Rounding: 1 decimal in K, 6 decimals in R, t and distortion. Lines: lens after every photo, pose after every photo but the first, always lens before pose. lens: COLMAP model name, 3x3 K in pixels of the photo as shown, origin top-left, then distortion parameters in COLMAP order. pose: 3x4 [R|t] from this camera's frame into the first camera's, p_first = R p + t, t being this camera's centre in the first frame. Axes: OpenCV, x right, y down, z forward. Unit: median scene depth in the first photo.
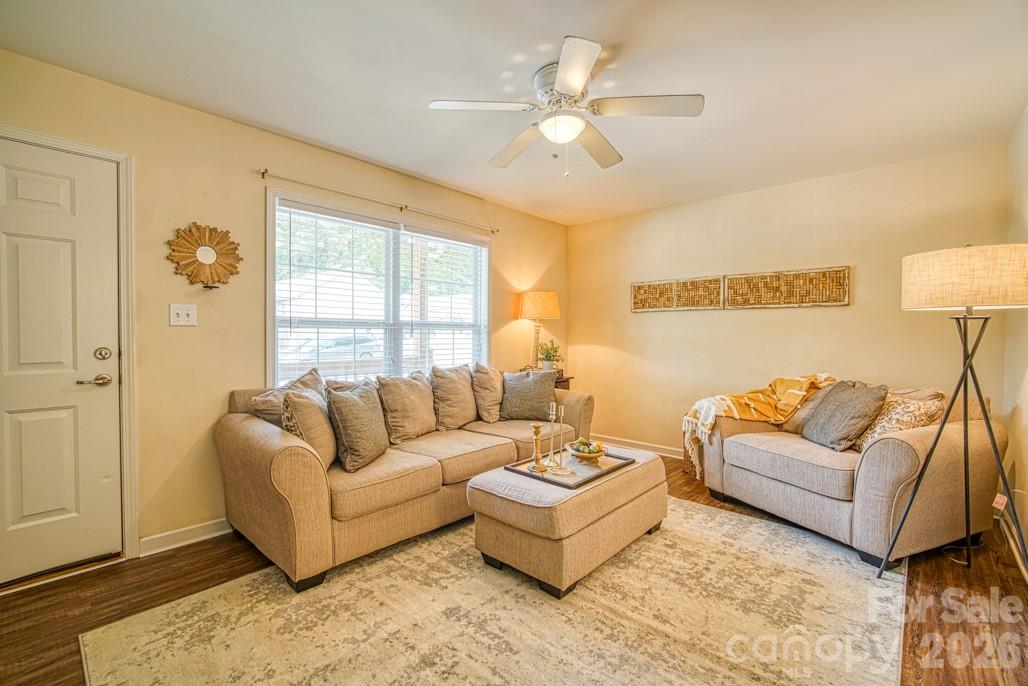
lens RADIAL K [[447.6, 0, 512.0], [0, 447.6, 340.6], [0, 0, 1]] dist [-0.012463, 0.000194]
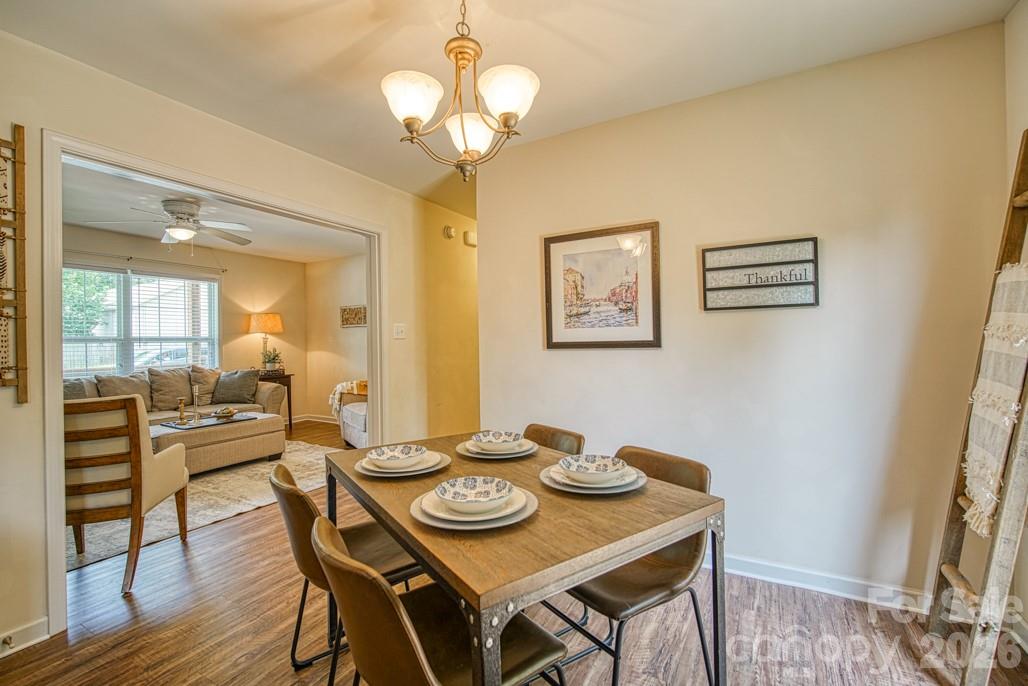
lens RADIAL K [[447.6, 0, 512.0], [0, 447.6, 340.6], [0, 0, 1]] dist [-0.012463, 0.000194]
pose [[0.976233, -0.016863, 0.216065, 0.613270], [0.019750, 0.999742, -0.011211, 0.006434], [-0.215820, 0.015211, 0.976315, -0.623827]]
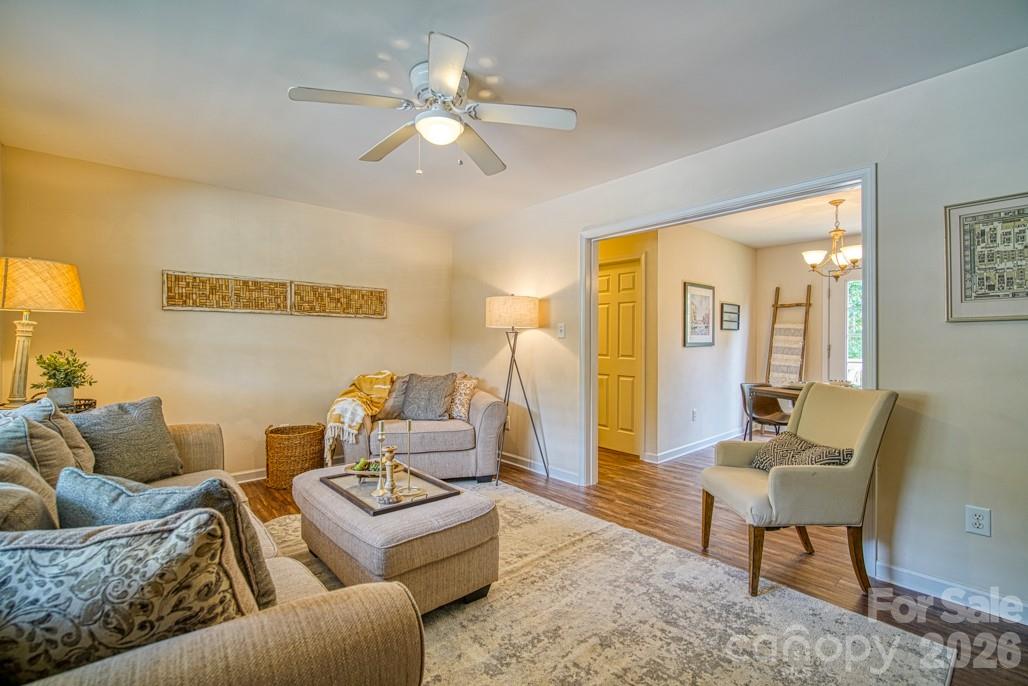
lens RADIAL K [[447.6, 0, 512.0], [0, 447.6, 340.6], [0, 0, 1]] dist [-0.012463, 0.000194]
pose [[0.103464, -0.001479, 0.994632, -0.497180], [0.010700, 0.999943, 0.000374, -0.008510], [-0.994576, 0.010604, 0.103474, 0.444811]]
